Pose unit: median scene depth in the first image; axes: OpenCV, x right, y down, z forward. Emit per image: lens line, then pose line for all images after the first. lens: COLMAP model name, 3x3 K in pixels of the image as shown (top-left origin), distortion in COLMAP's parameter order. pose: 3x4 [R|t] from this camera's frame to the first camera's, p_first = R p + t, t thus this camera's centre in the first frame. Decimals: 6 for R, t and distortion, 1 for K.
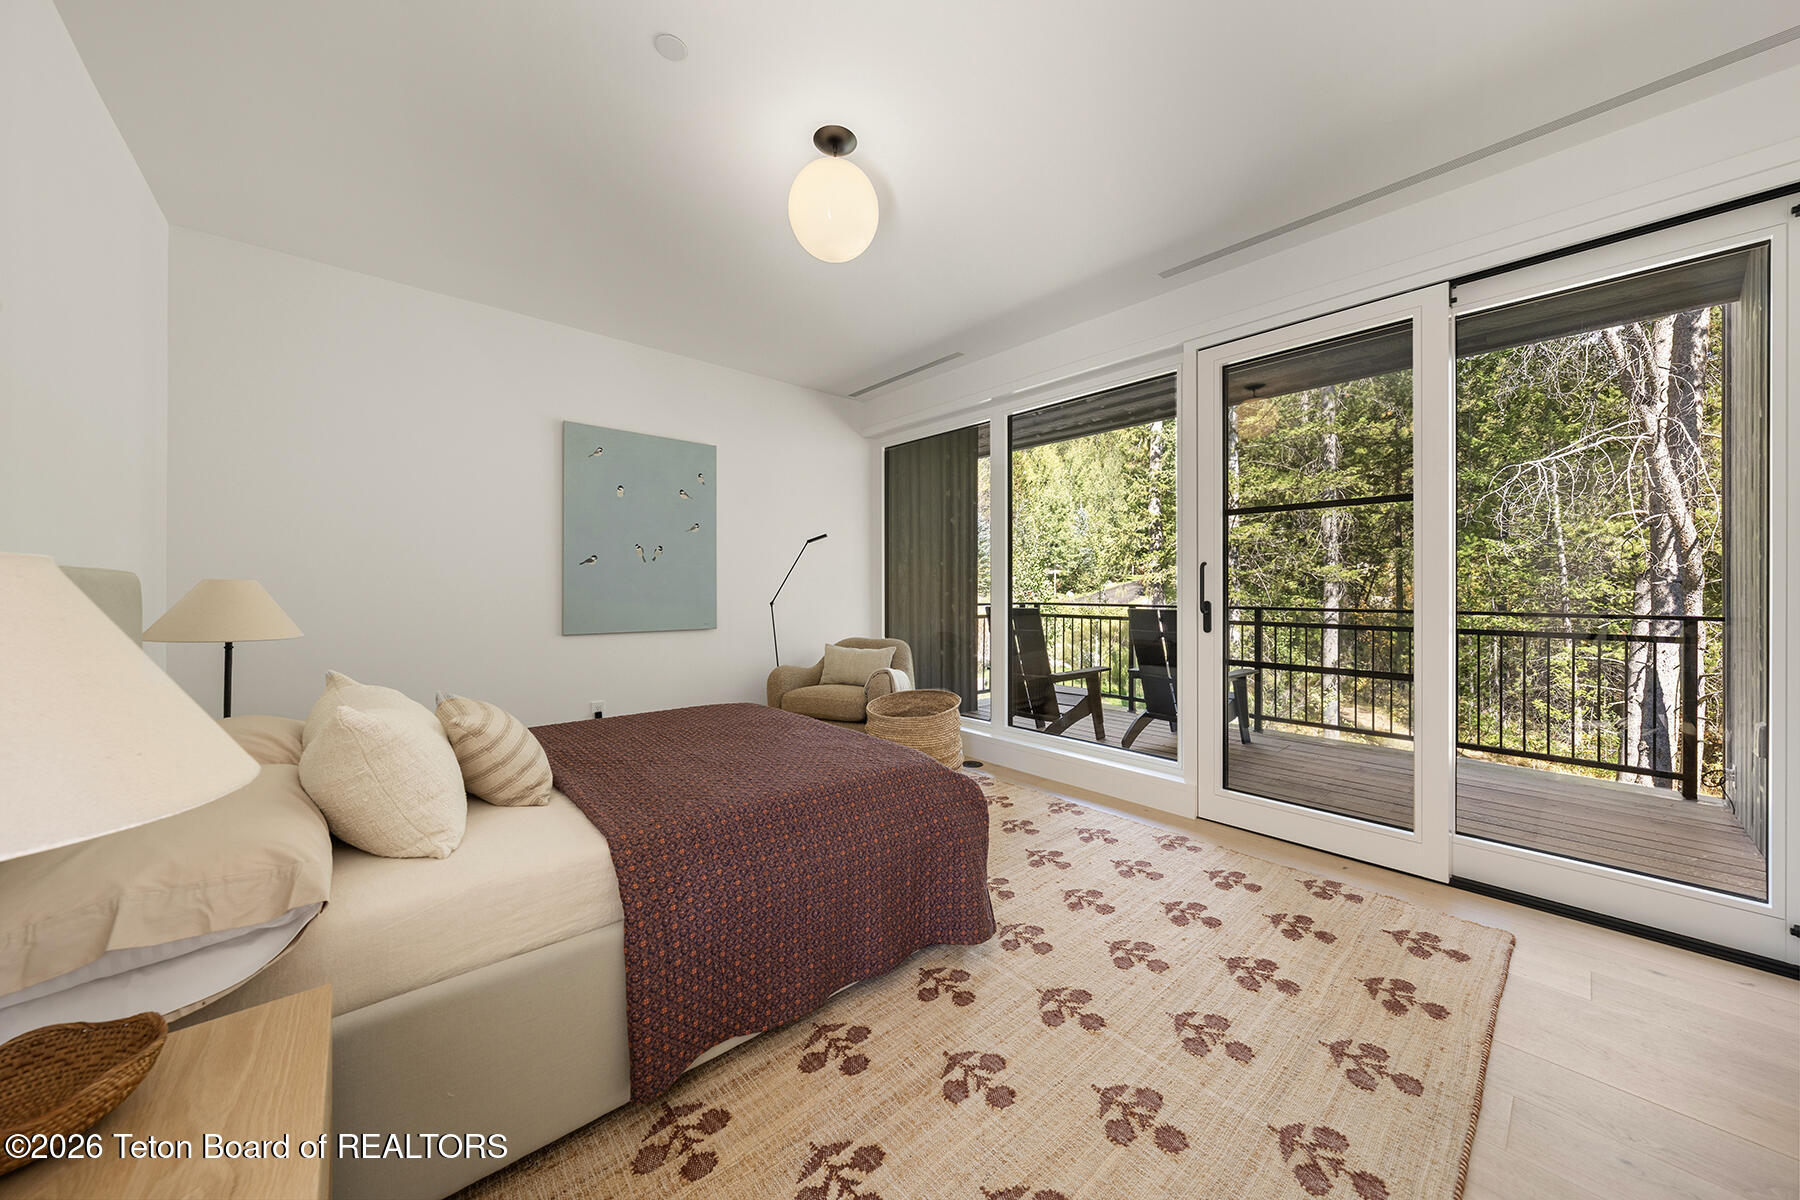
lens RADIAL K [[619.3, 0, 902.5], [0, 619.3, 596.0], [0, 0, 1]] dist [0.000233, 0.000131]
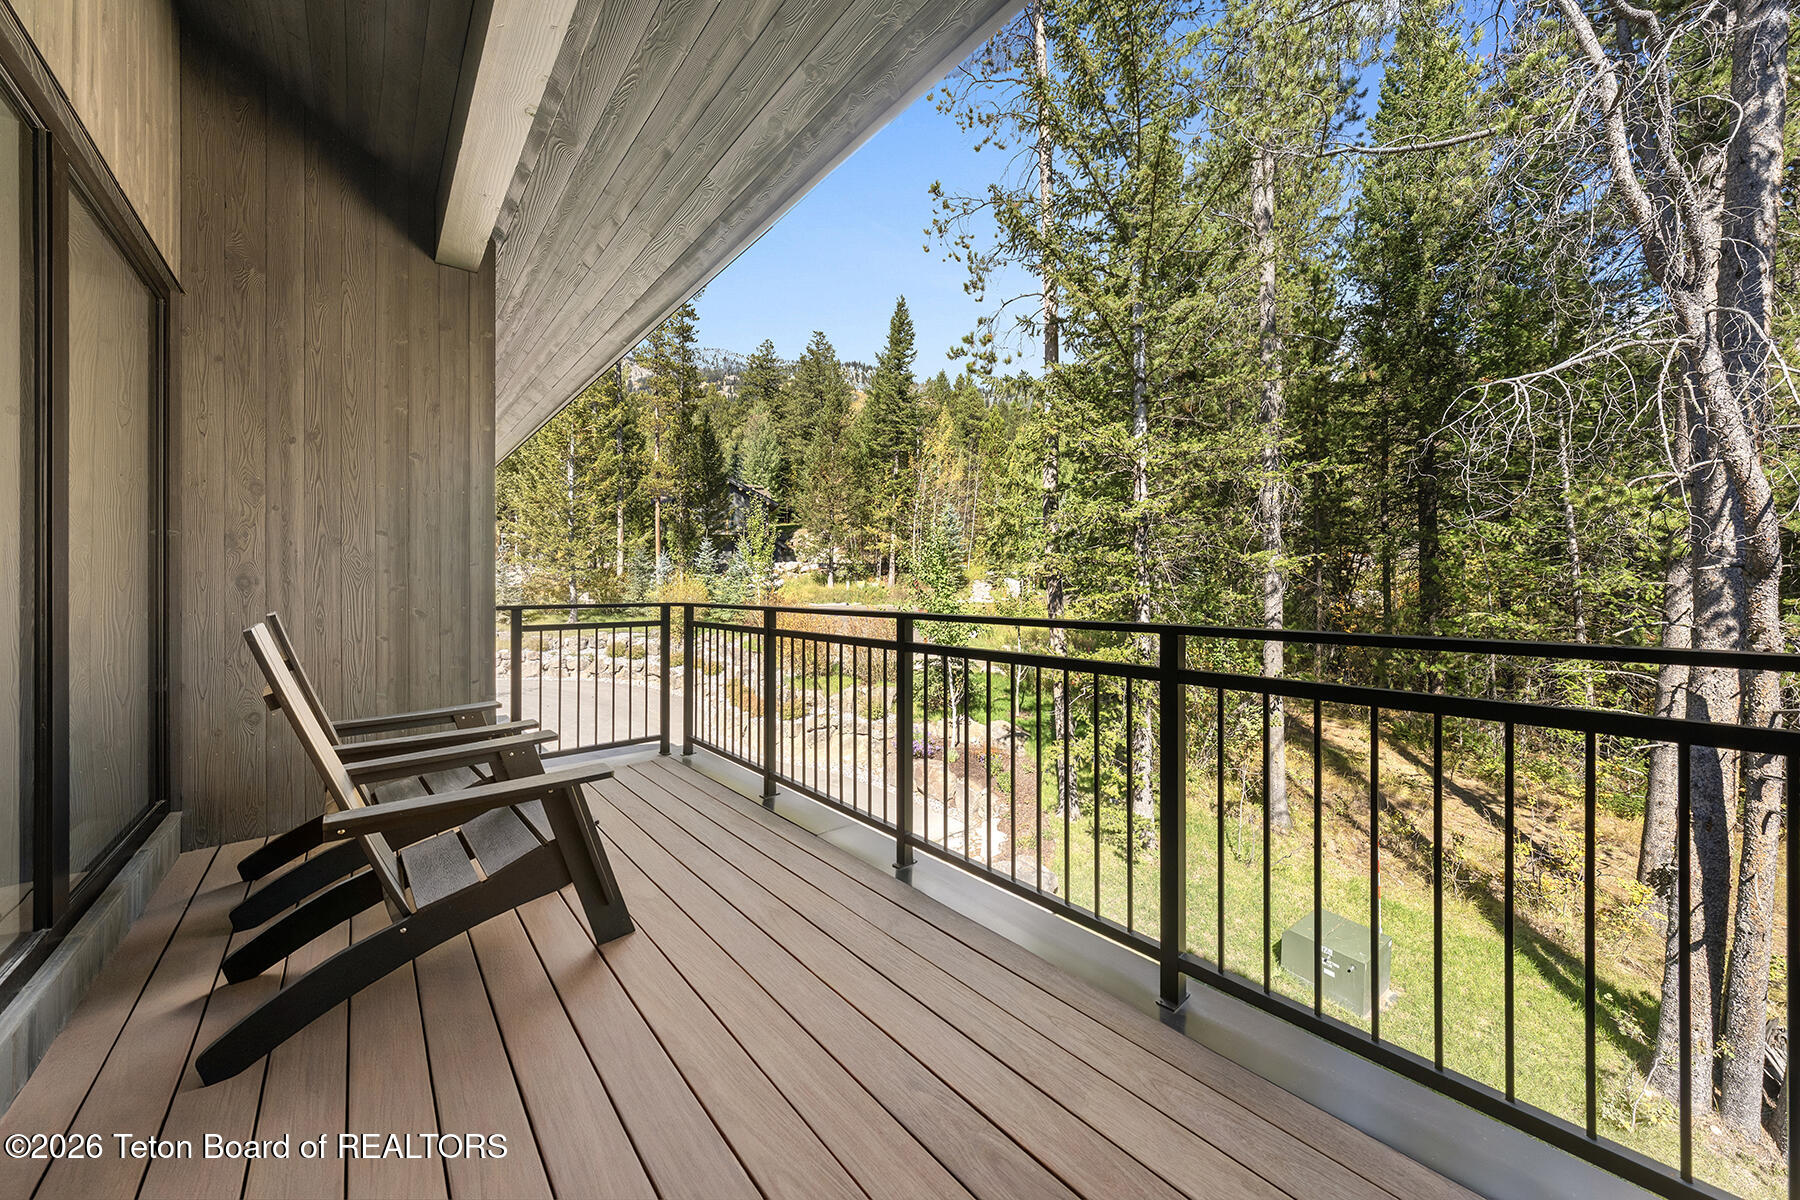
lens RADIAL K [[619.3, 0, 897.3], [0, 619.3, 592.4], [0, 0, 1]] dist [0.000233, 0.000131]
pose [[0.999751, -0.004196, -0.021899, 0.374100], [0.004177, 0.999991, -0.000891, 0.001255], [0.021903, 0.000799, 0.999760, 0.322699]]
